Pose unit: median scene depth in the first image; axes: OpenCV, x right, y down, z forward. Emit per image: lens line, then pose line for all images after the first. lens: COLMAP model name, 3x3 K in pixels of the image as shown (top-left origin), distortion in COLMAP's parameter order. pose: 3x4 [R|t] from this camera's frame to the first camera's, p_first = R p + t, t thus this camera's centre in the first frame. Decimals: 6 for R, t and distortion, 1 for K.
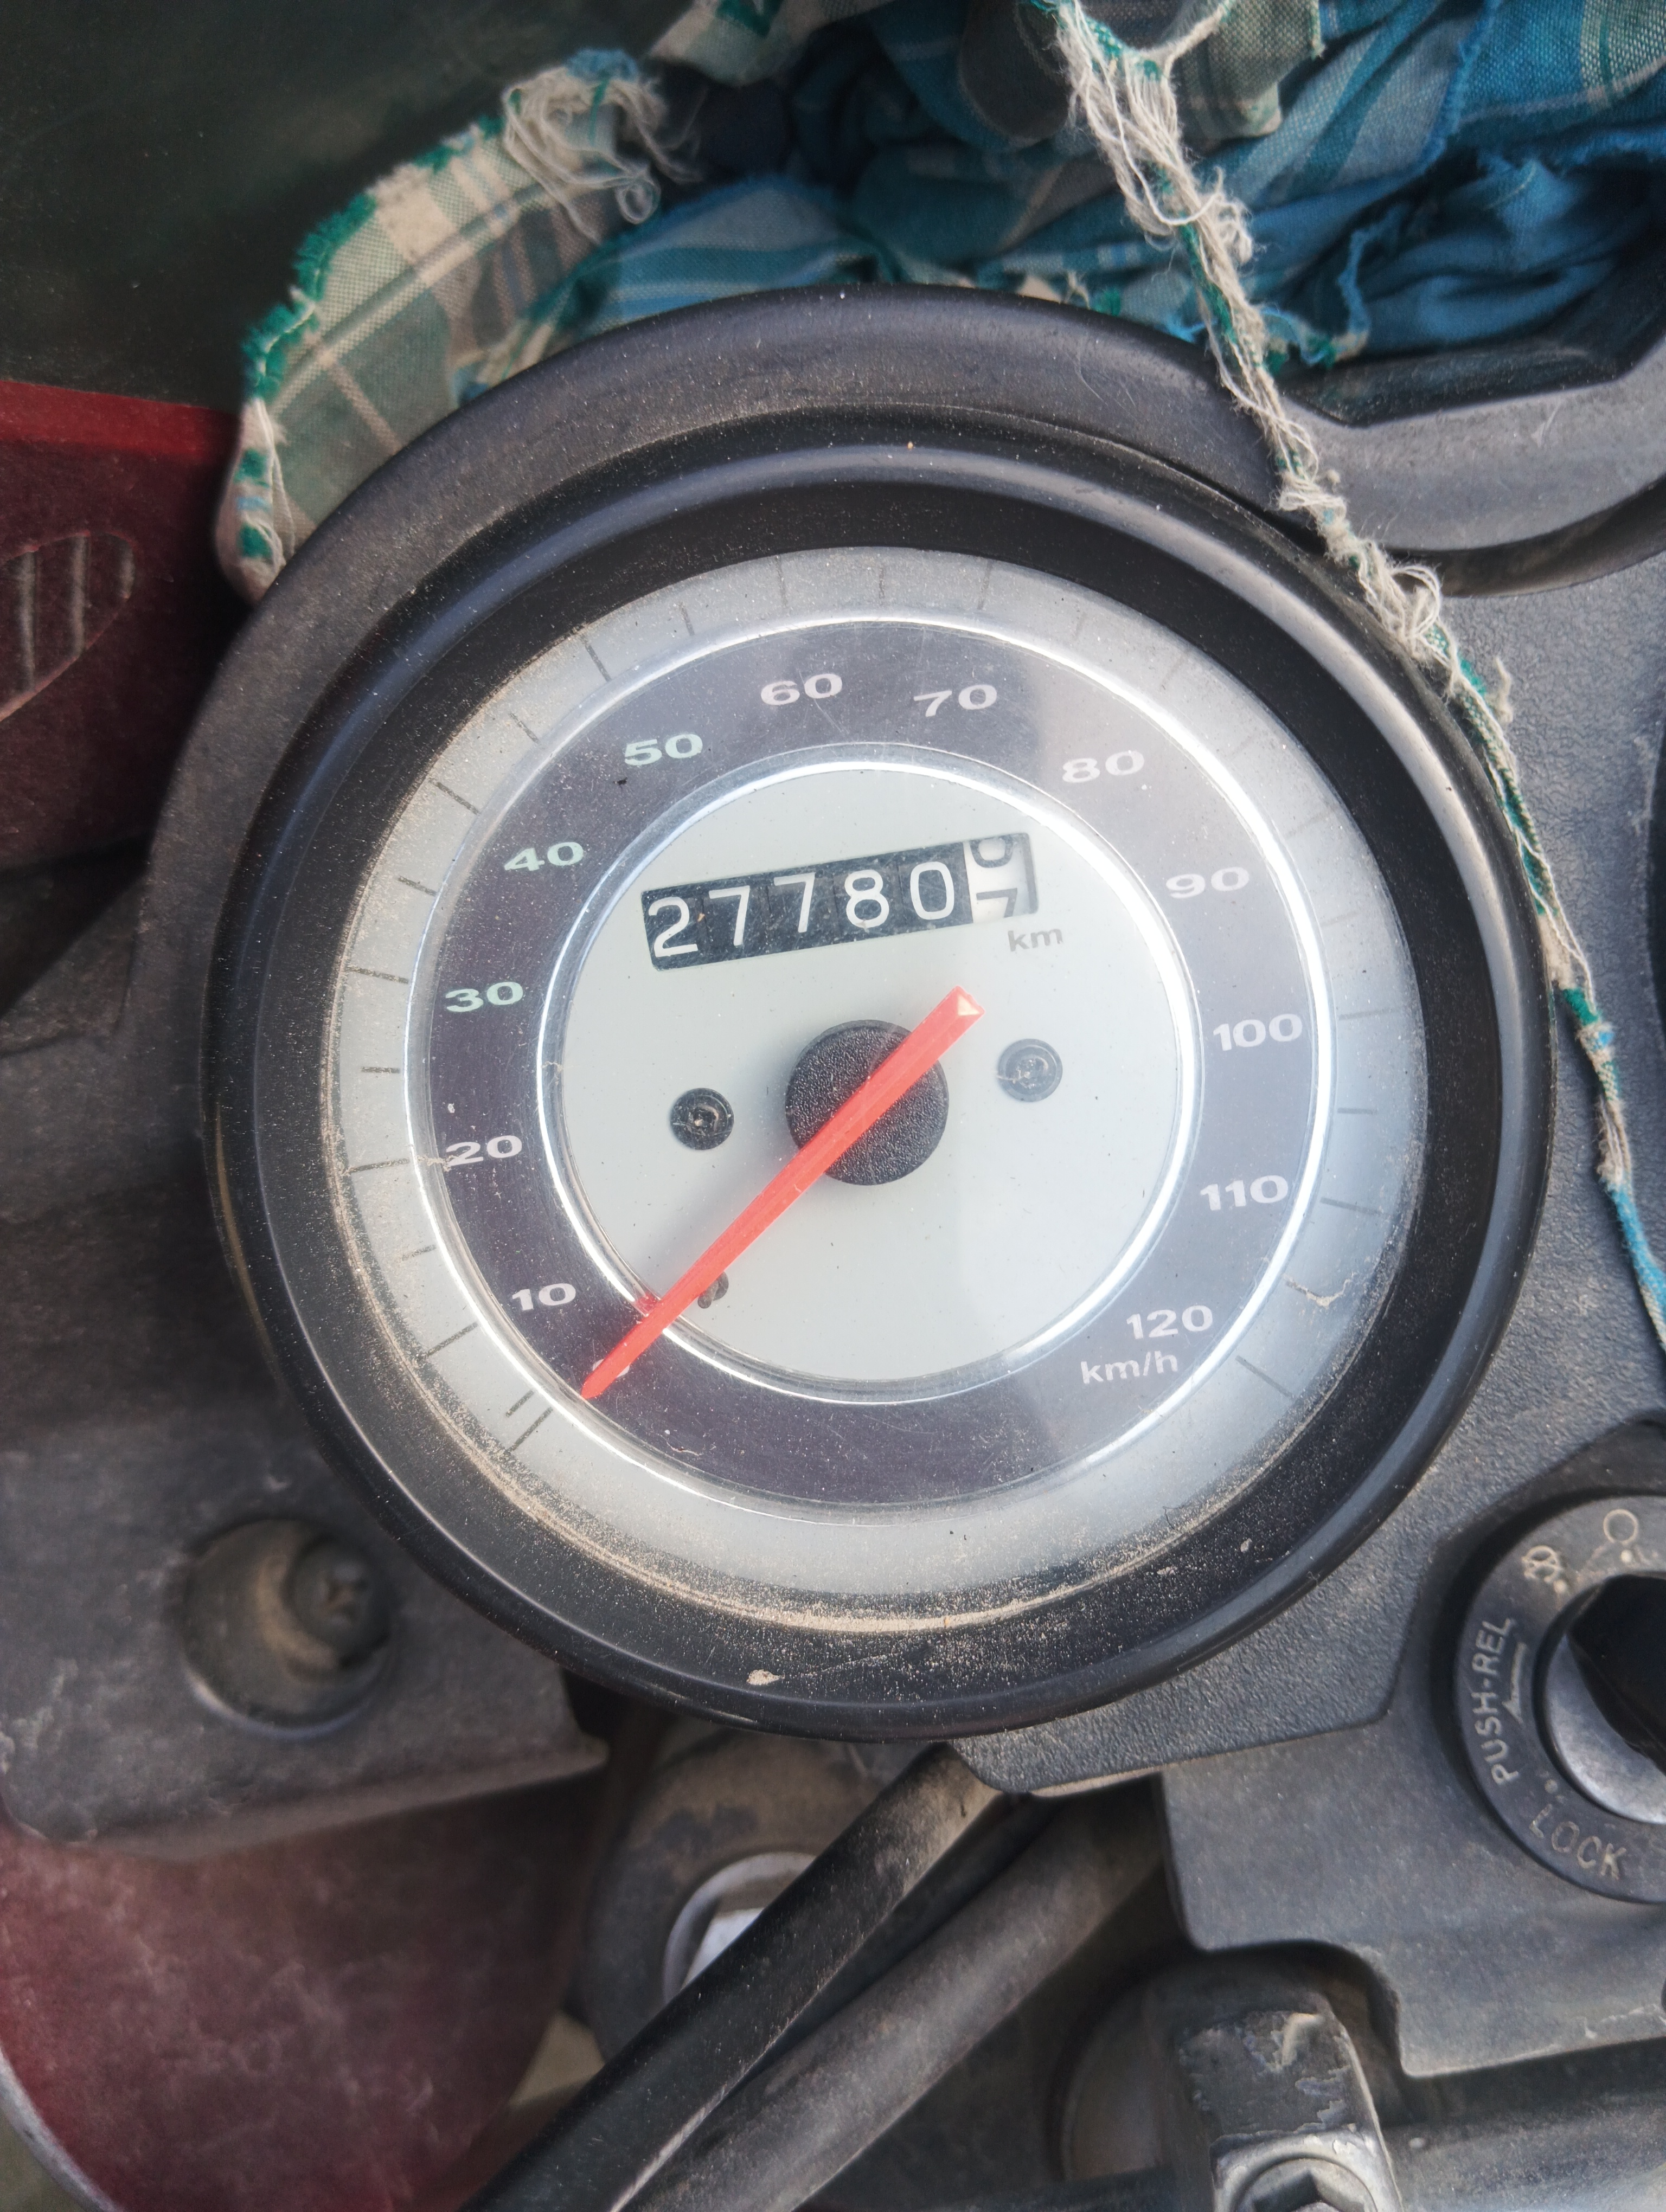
lens RADIAL K [[1837.2, 0, 877.8], [0, 1837.2, 1097.6], [0, 0, 1]] dist [0.011529, -0.131424]
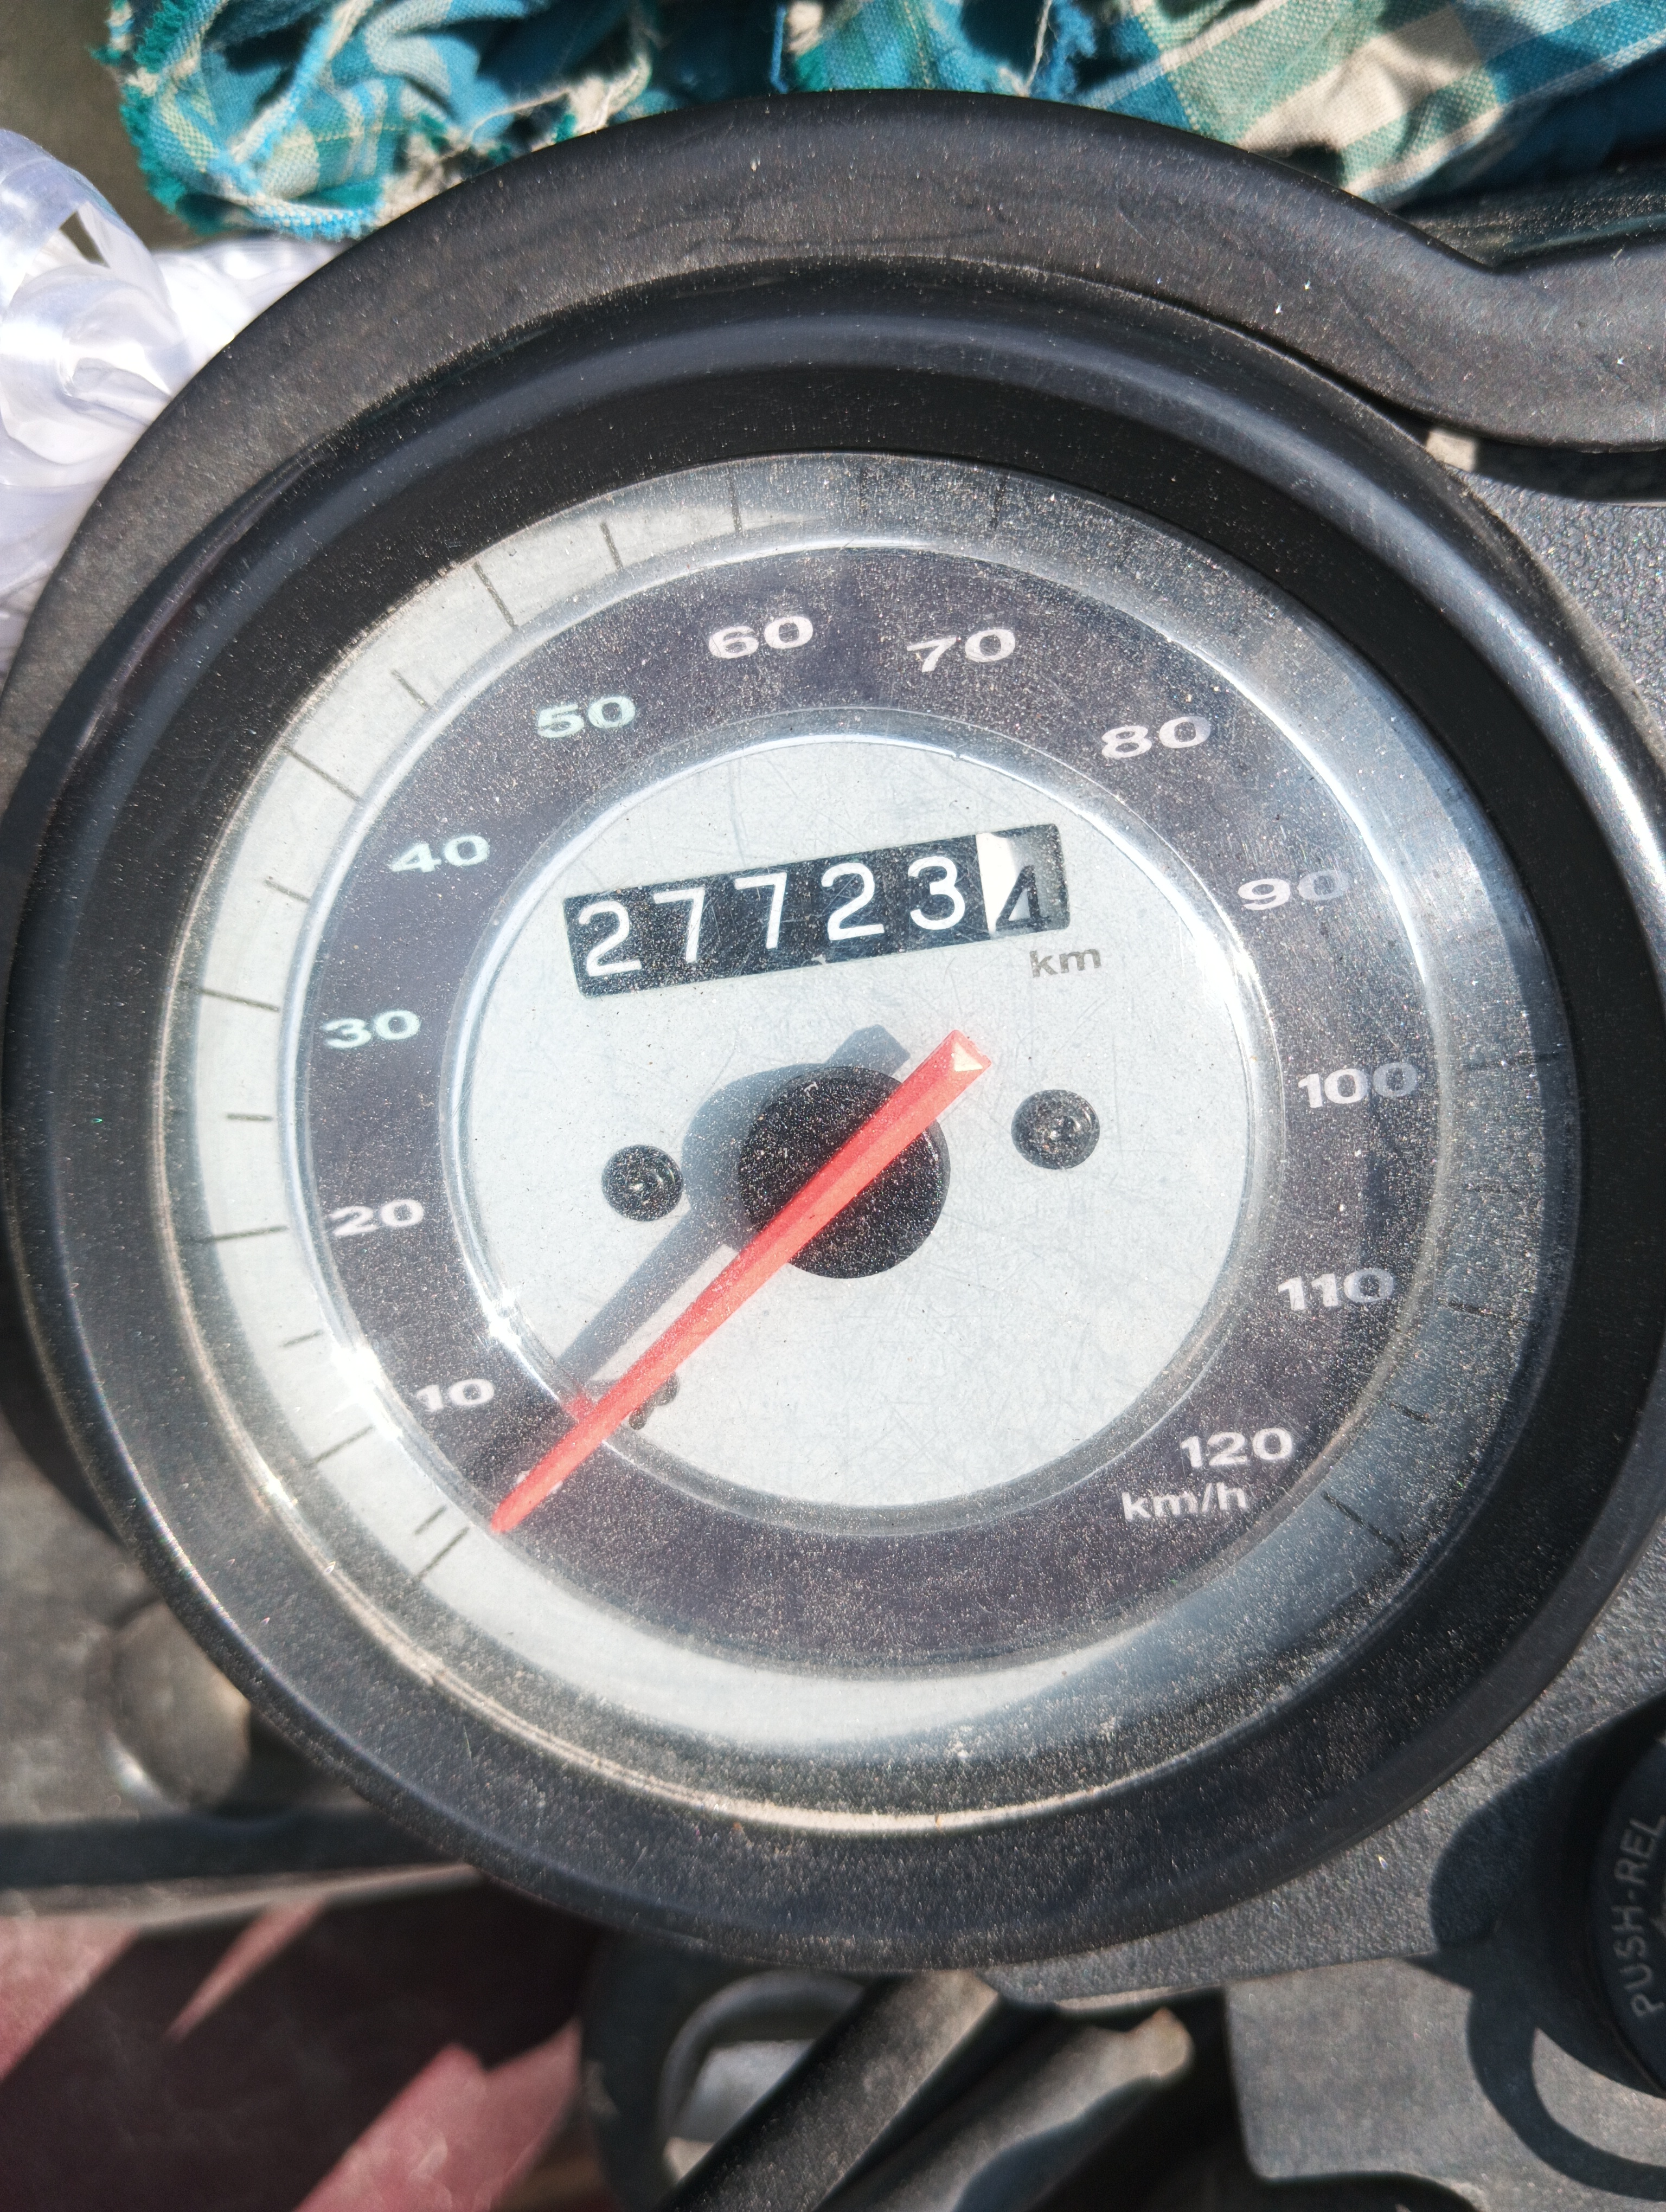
lens RADIAL K [[1837.2, 0, 877.8], [0, 1837.2, 1097.6], [0, 0, 1]] dist [0.011529, -0.131424]
pose [[0.996395, 0.012497, -0.083909, 0.070973], [-0.007137, 0.997932, 0.063881, -0.076412], [0.084534, -0.063052, 0.994424, 0.219977]]
